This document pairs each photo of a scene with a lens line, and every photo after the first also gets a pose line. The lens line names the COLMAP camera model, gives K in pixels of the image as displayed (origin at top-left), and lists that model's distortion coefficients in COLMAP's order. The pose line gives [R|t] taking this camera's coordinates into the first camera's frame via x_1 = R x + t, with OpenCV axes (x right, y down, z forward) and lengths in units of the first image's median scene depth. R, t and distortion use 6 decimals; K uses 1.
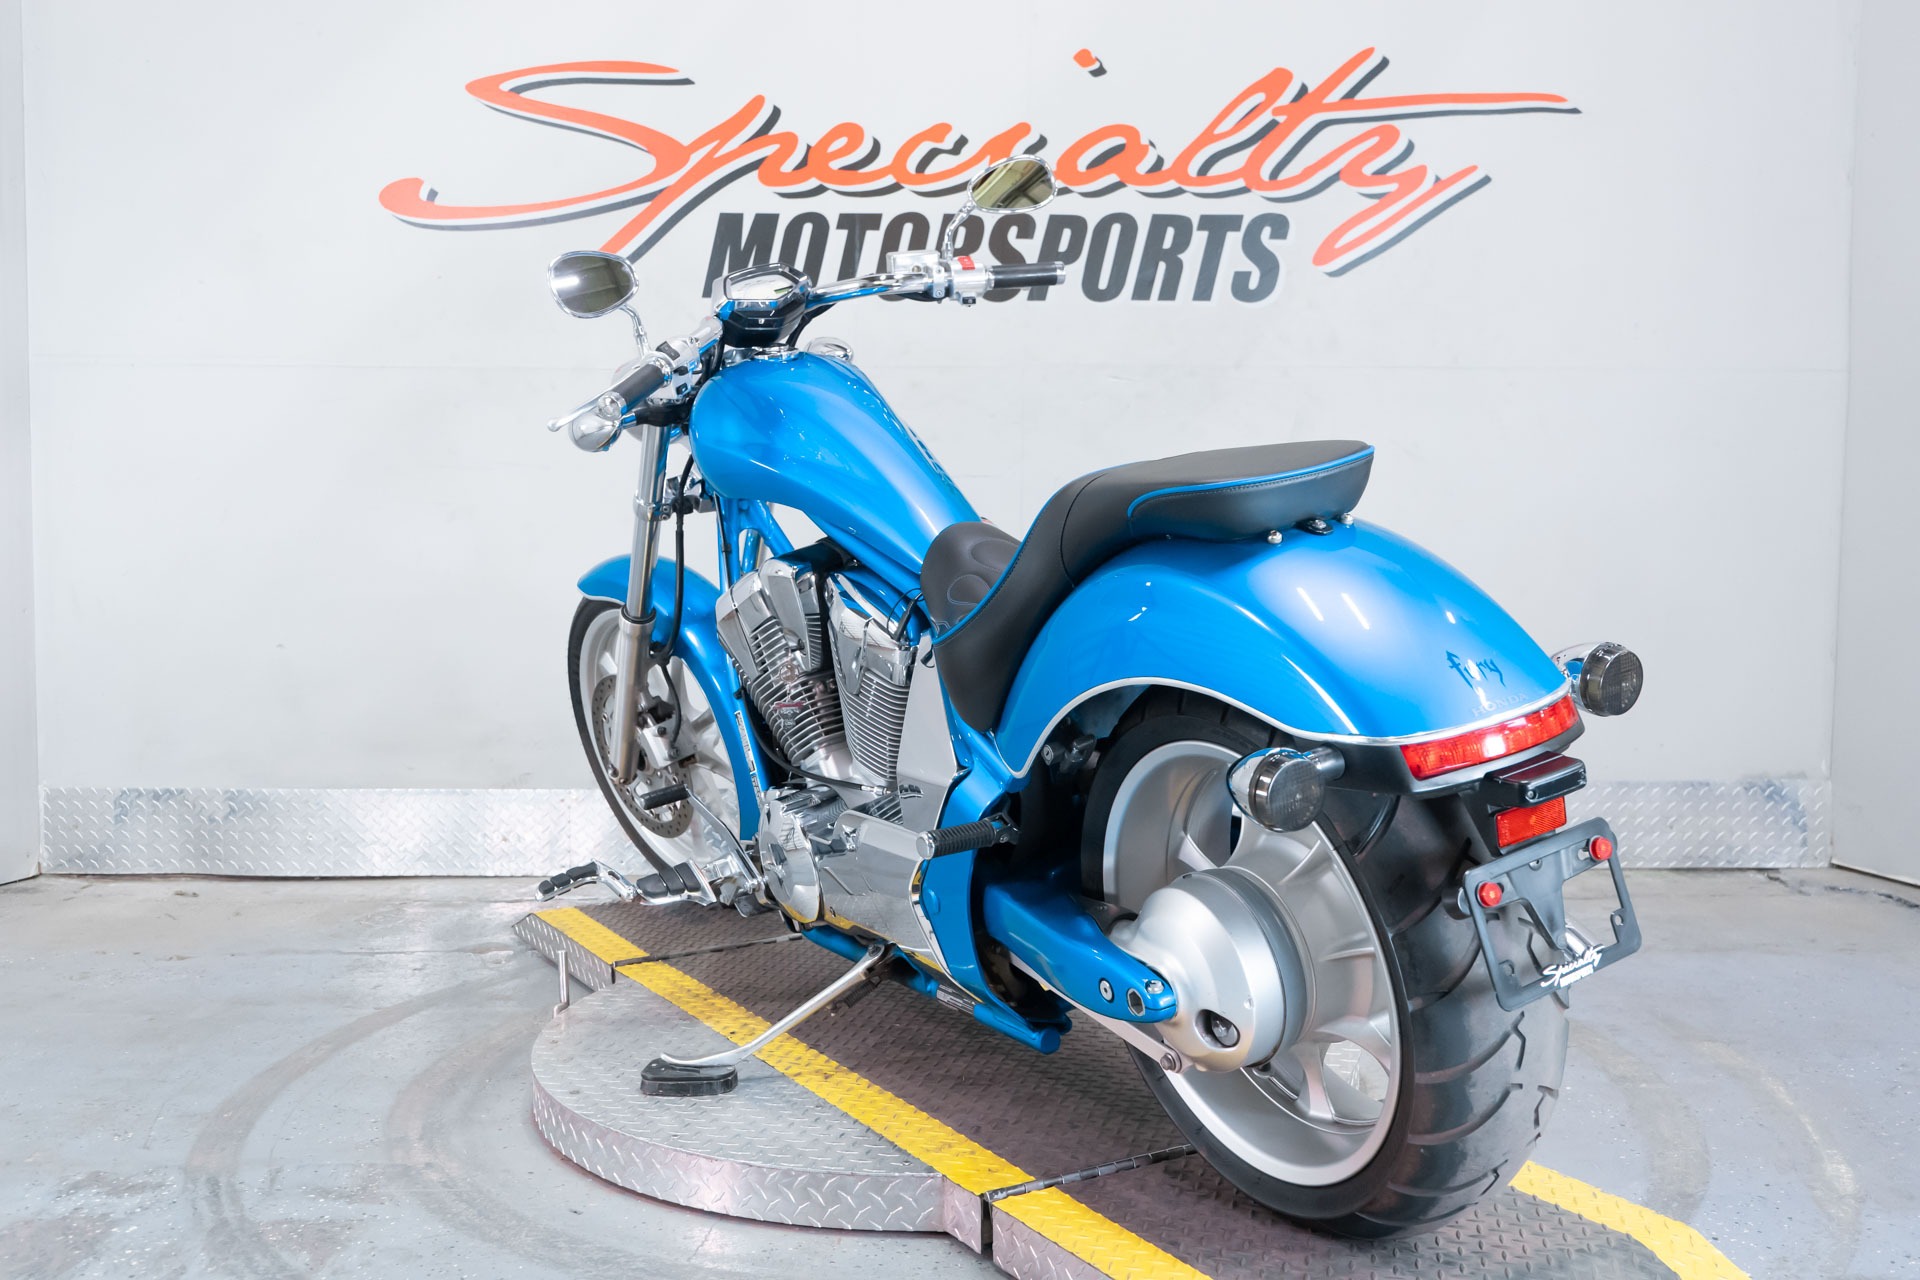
lens RADIAL K [[1853.6, 0, 969.5], [0, 1853.6, 644.2], [0, 0, 1]] dist [0.009730, 0.000000]
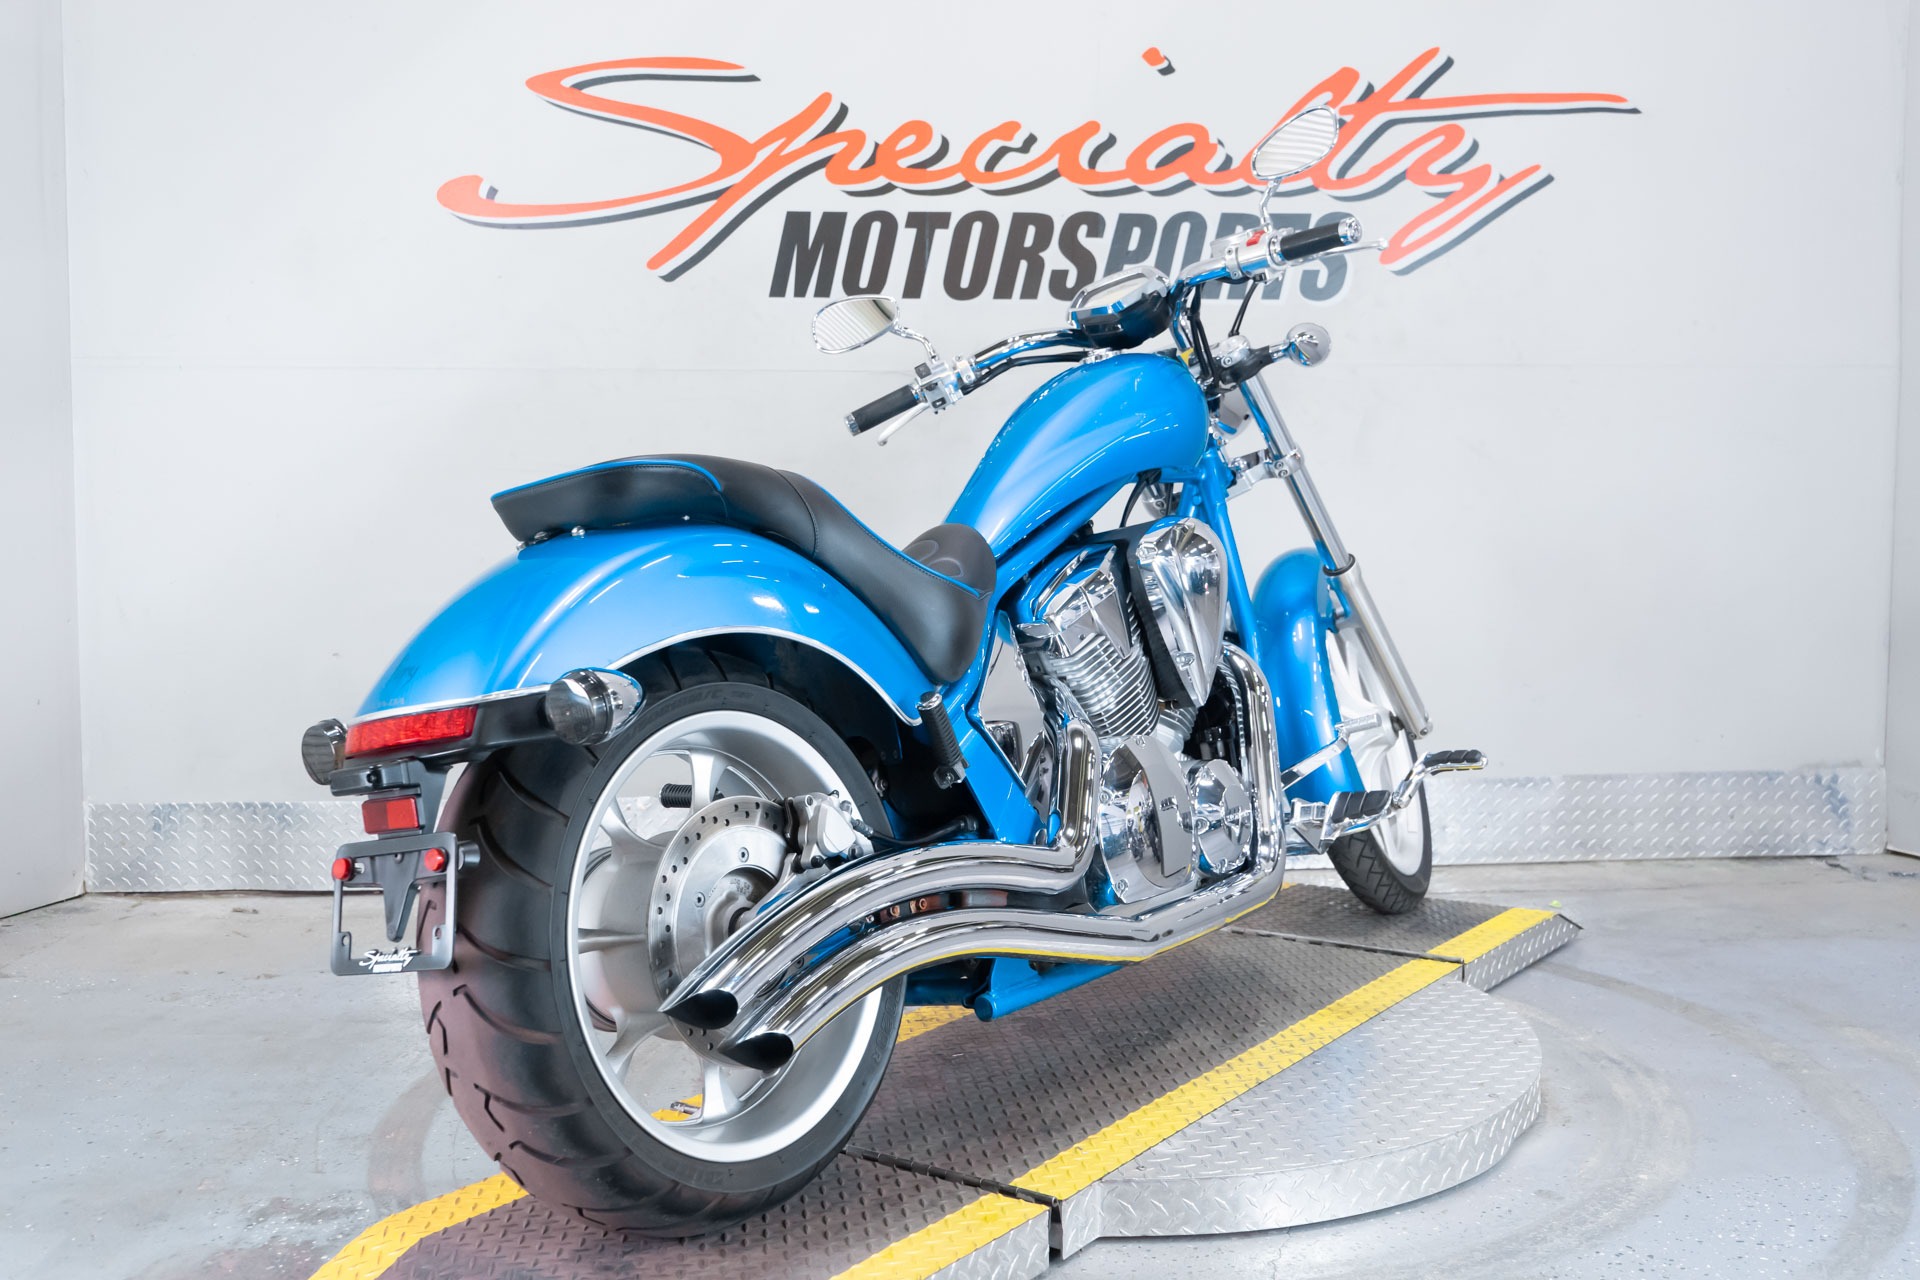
lens RADIAL K [[1853.6, 0, 966.4], [0, 1853.6, 640.1], [0, 0, 1]] dist [0.009730, 0.000000]
pose [[0.998497, -0.011552, 0.053571, -0.095109], [0.011736, 0.999926, -0.003116, 0.000274], [-0.053531, 0.003740, 0.998559, 0.008292]]
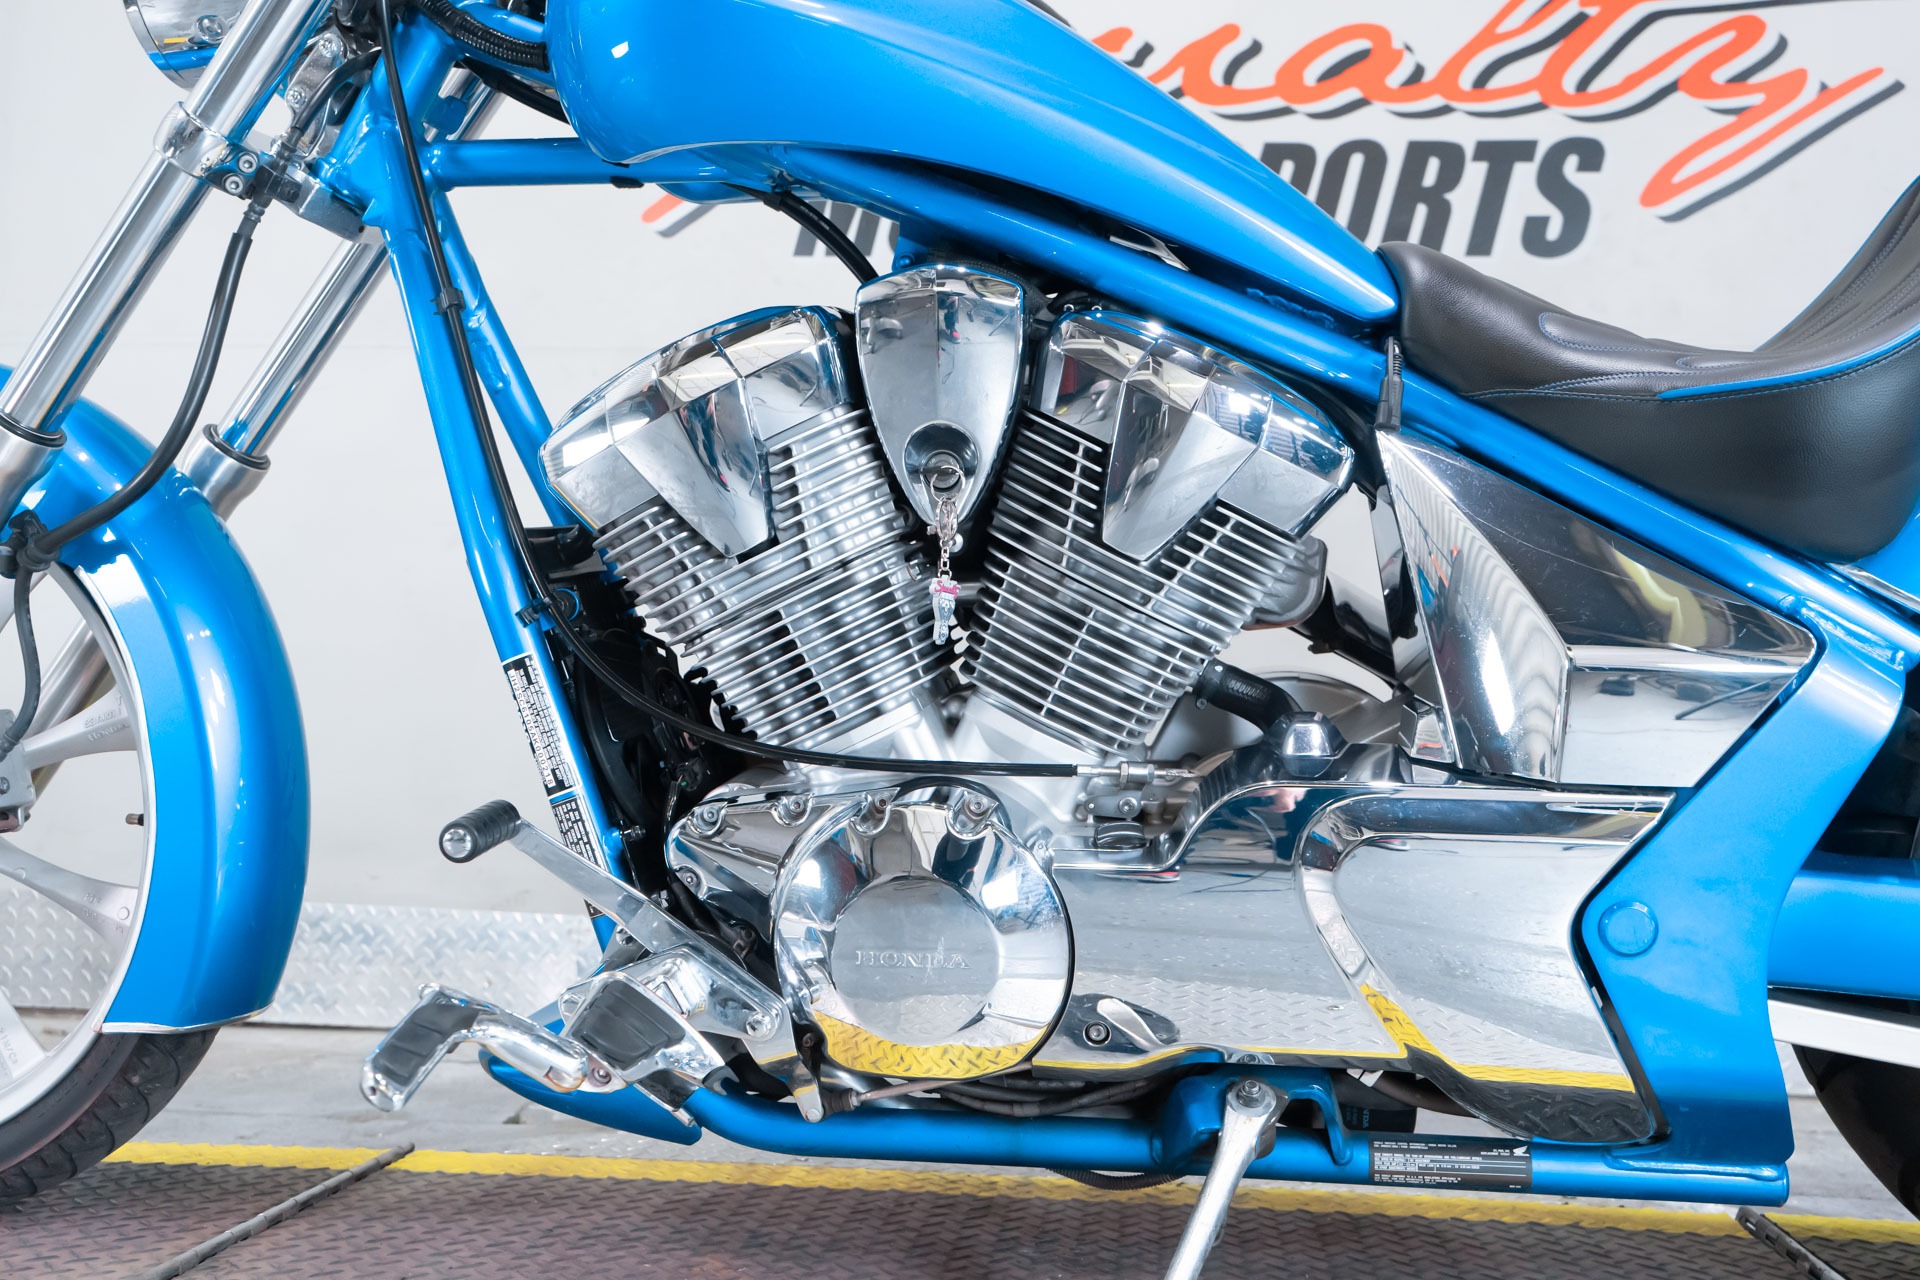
lens RADIAL K [[1757.5, 0, 984.2], [0, 1757.5, 654.7], [0, 0, 1]] dist [0.012584, 0.000000]
pose [[0.993899, 0.024940, -0.107434, 0.013288], [-0.041502, 0.987073, -0.154806, 0.077923], [0.102184, 0.158320, 0.982086, 0.342901]]
